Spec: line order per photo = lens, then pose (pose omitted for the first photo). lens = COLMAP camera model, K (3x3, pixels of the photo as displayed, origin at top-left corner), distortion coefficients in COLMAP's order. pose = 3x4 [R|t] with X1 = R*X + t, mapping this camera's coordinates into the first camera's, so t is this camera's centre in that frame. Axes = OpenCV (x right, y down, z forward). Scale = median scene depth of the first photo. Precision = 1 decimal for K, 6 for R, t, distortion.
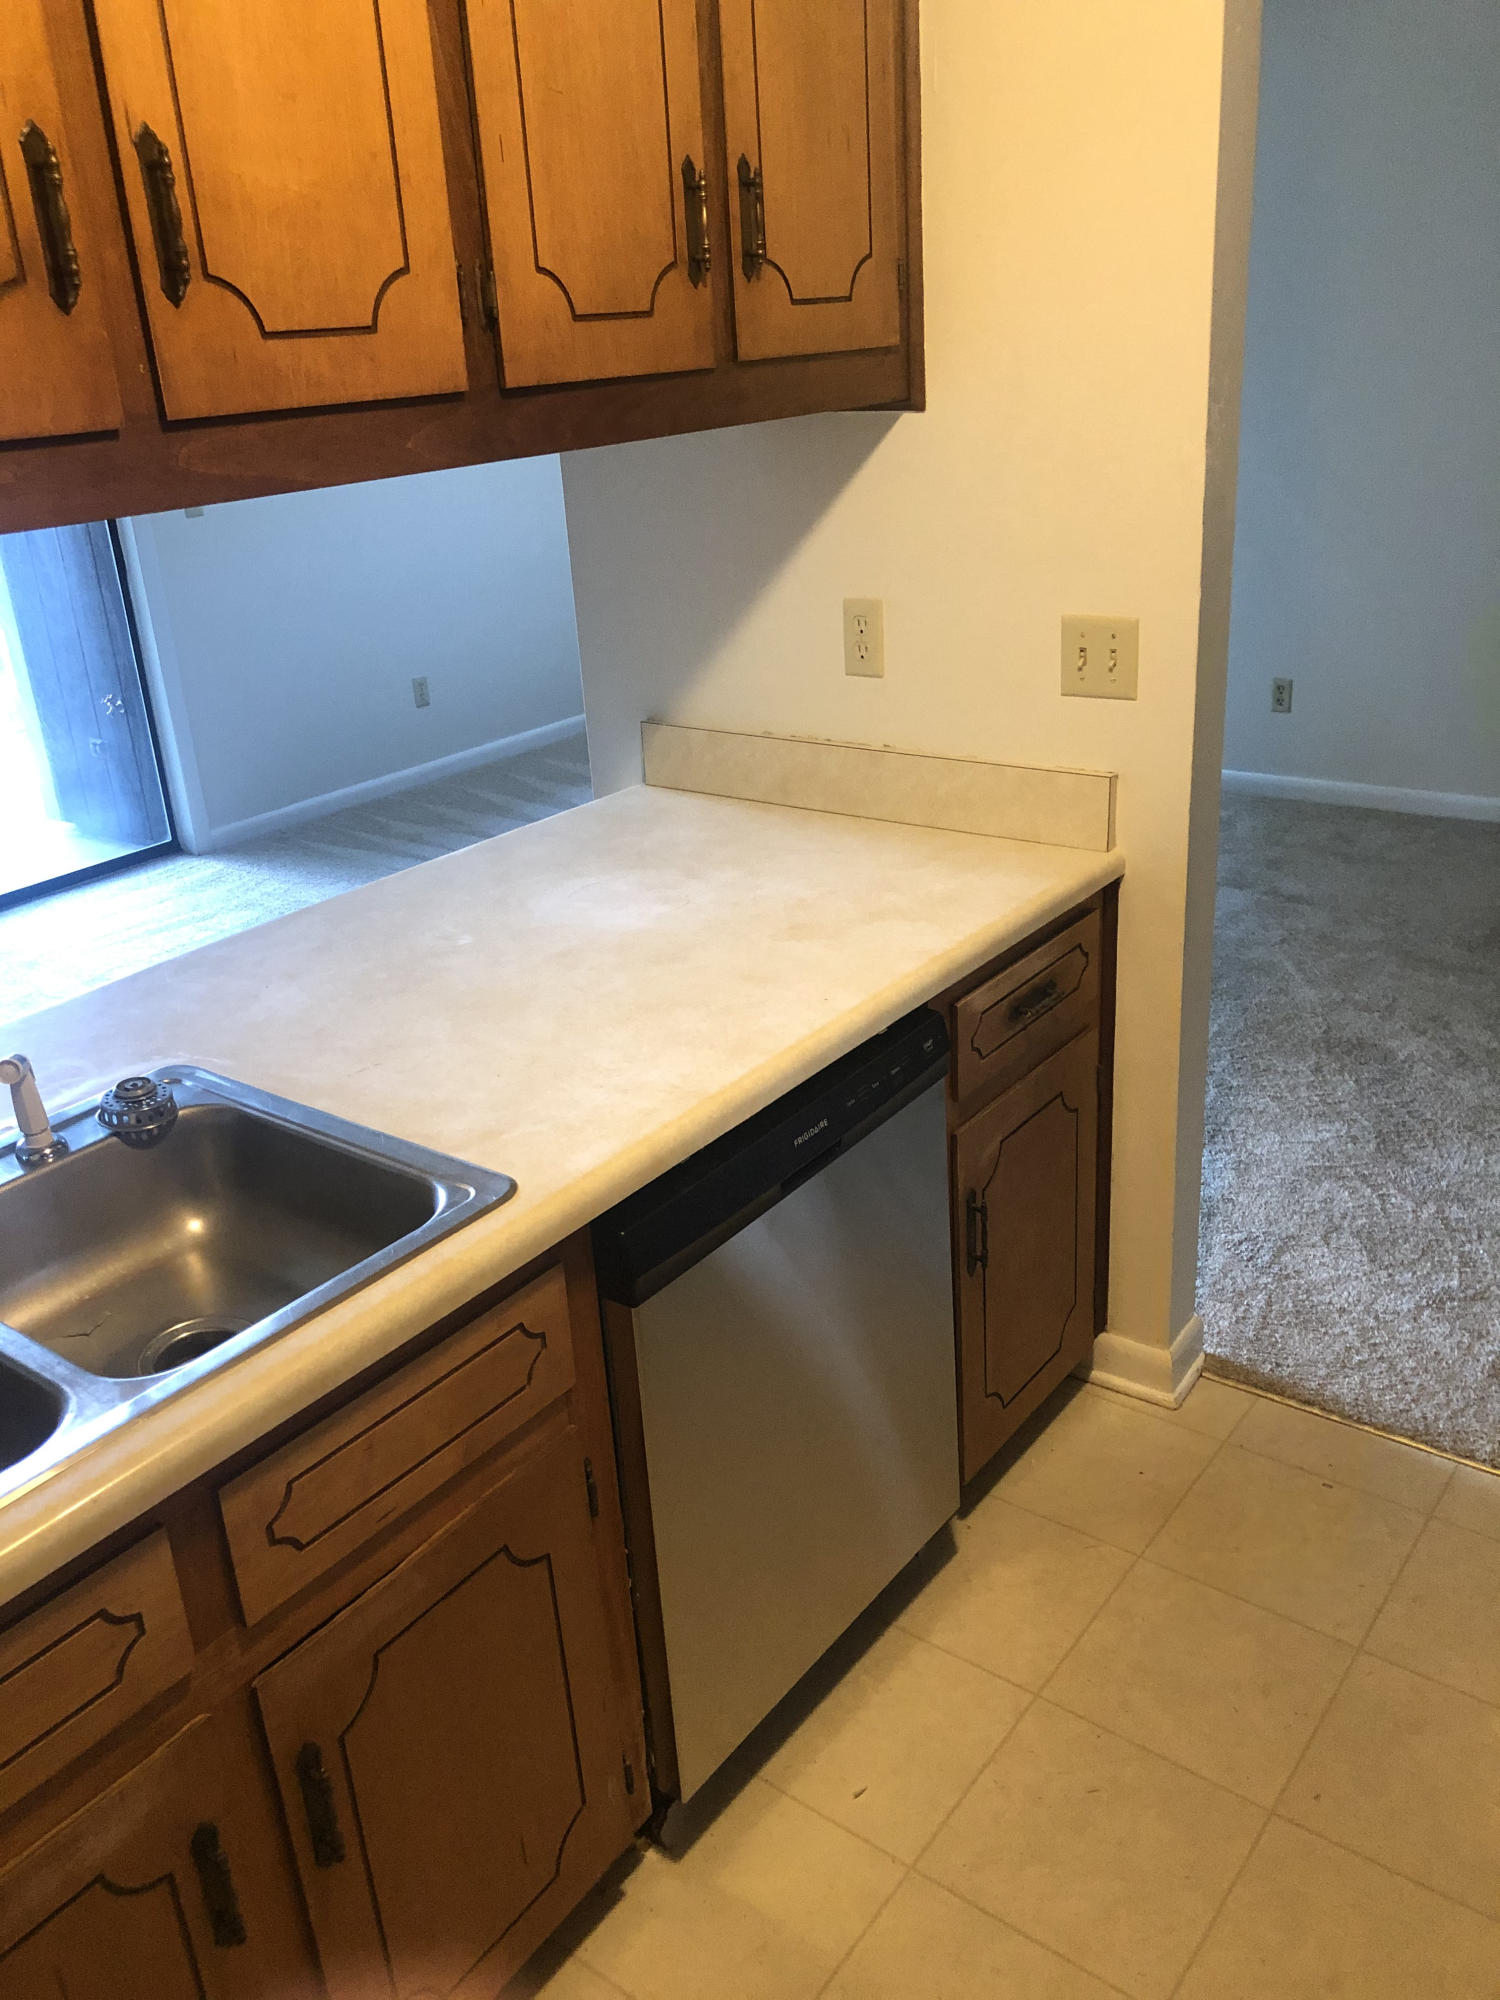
lens RADIAL K [[1625.0, 0, 750.0], [0, 1625.0, 1000.0], [0, 0, 1]] dist [-0.049253, 0.091341]
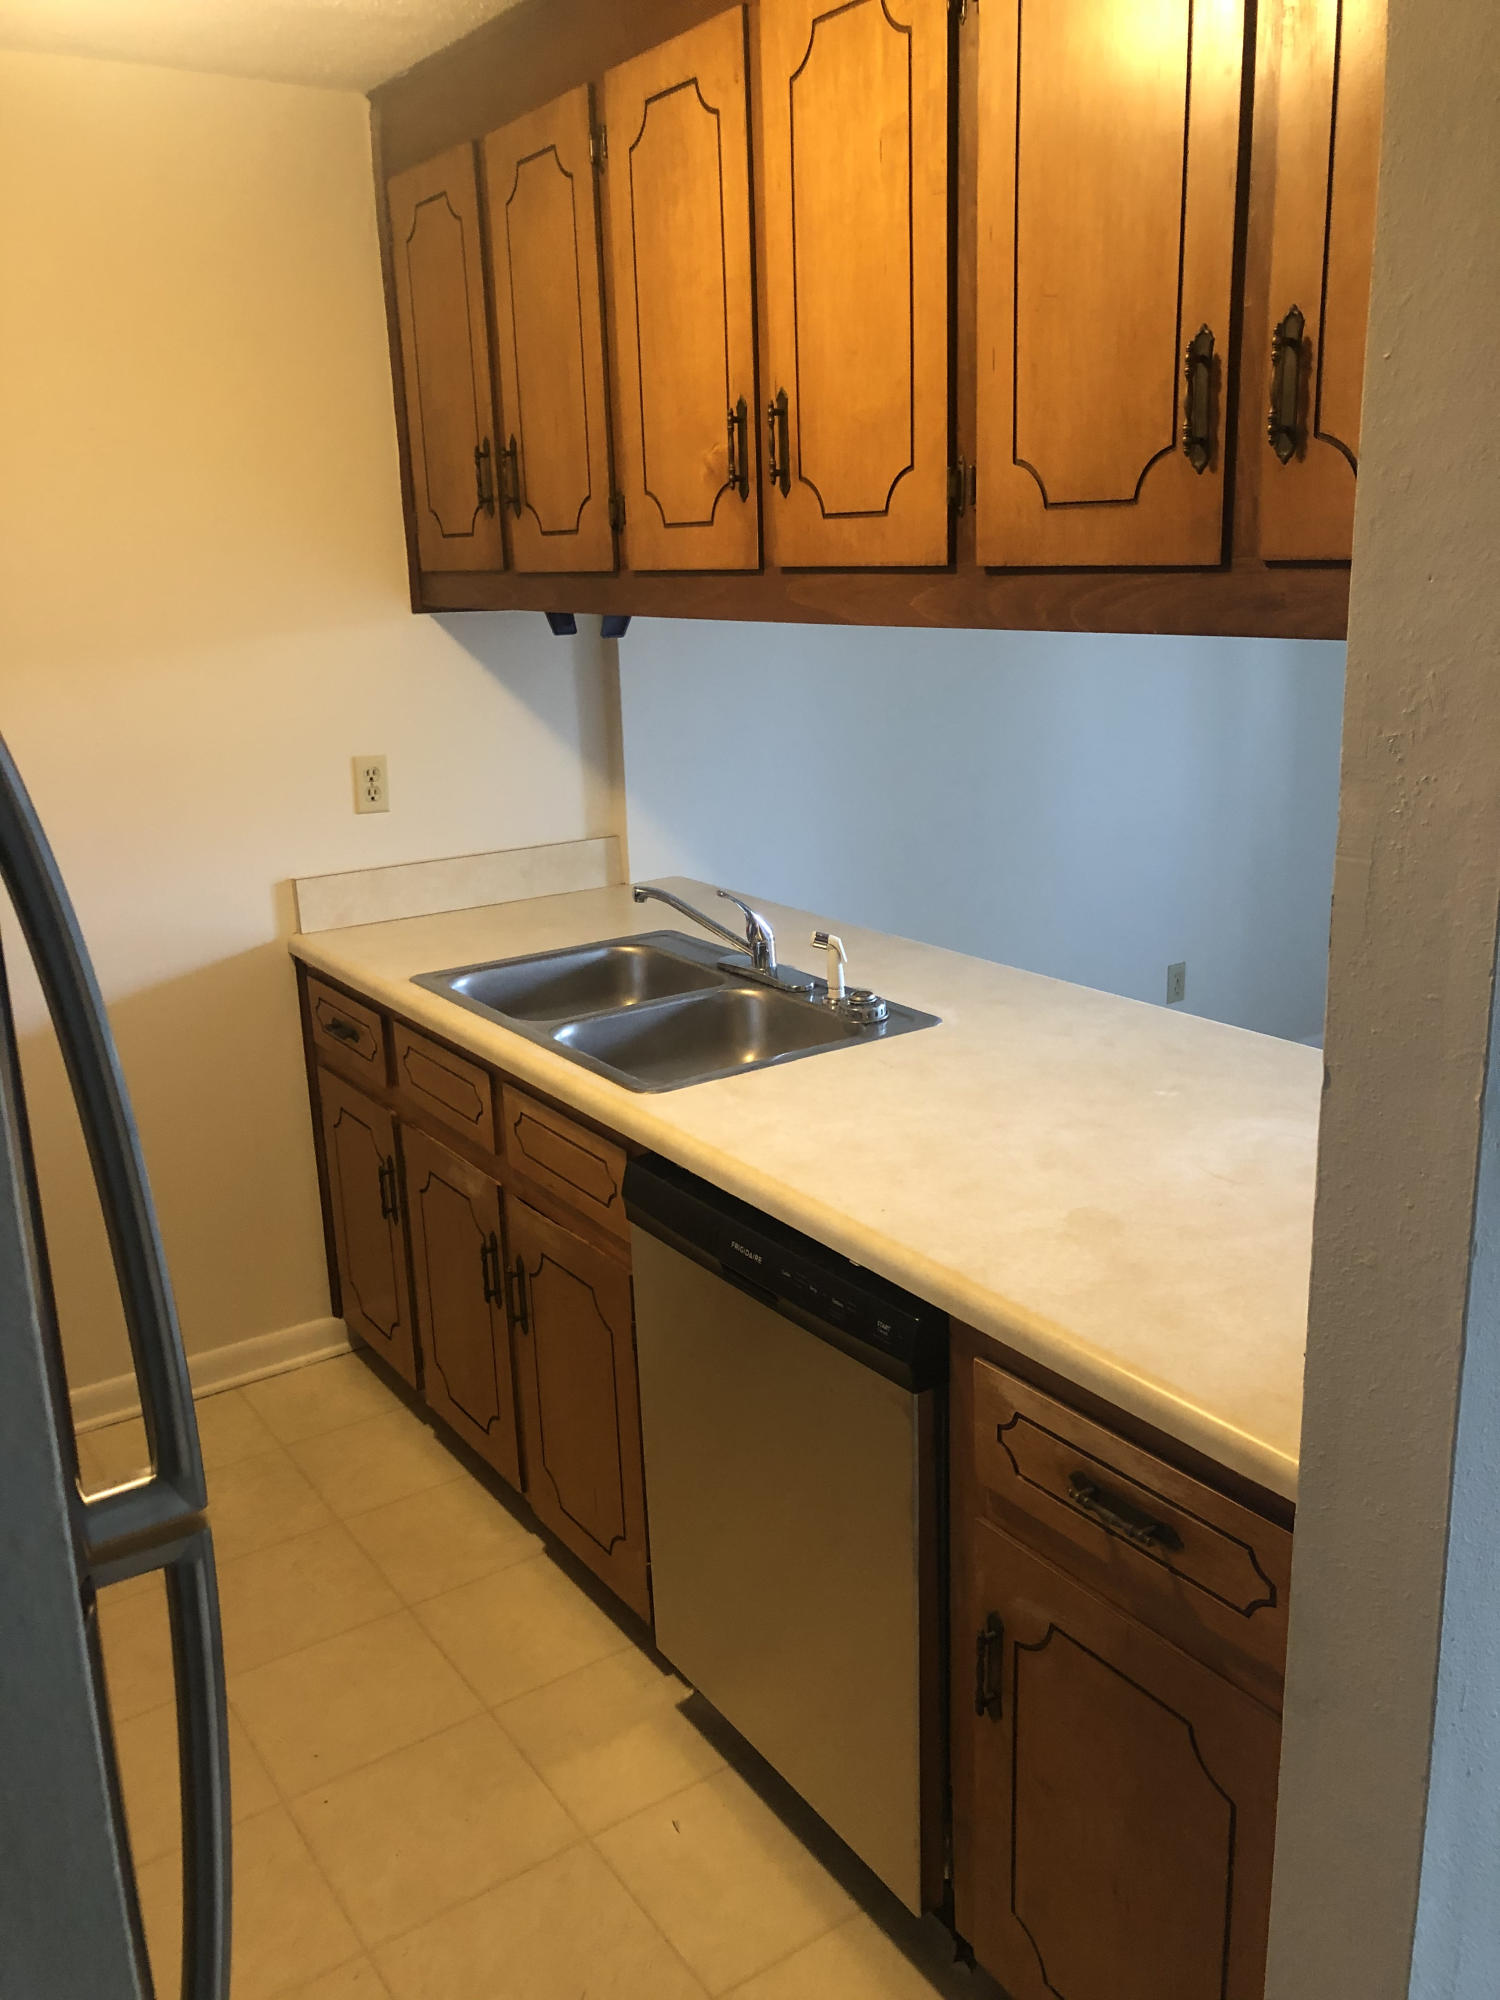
lens RADIAL K [[1670.2, 0, 750.0], [0, 1670.2, 1000.0], [0, 0, 1]] dist [-0.000870, -0.004302]
pose [[-0.323393, 0.329023, -0.887221, 1.024566], [-0.312001, 0.848096, 0.428239, -0.569642], [0.893349, 0.415303, -0.171613, 1.181980]]
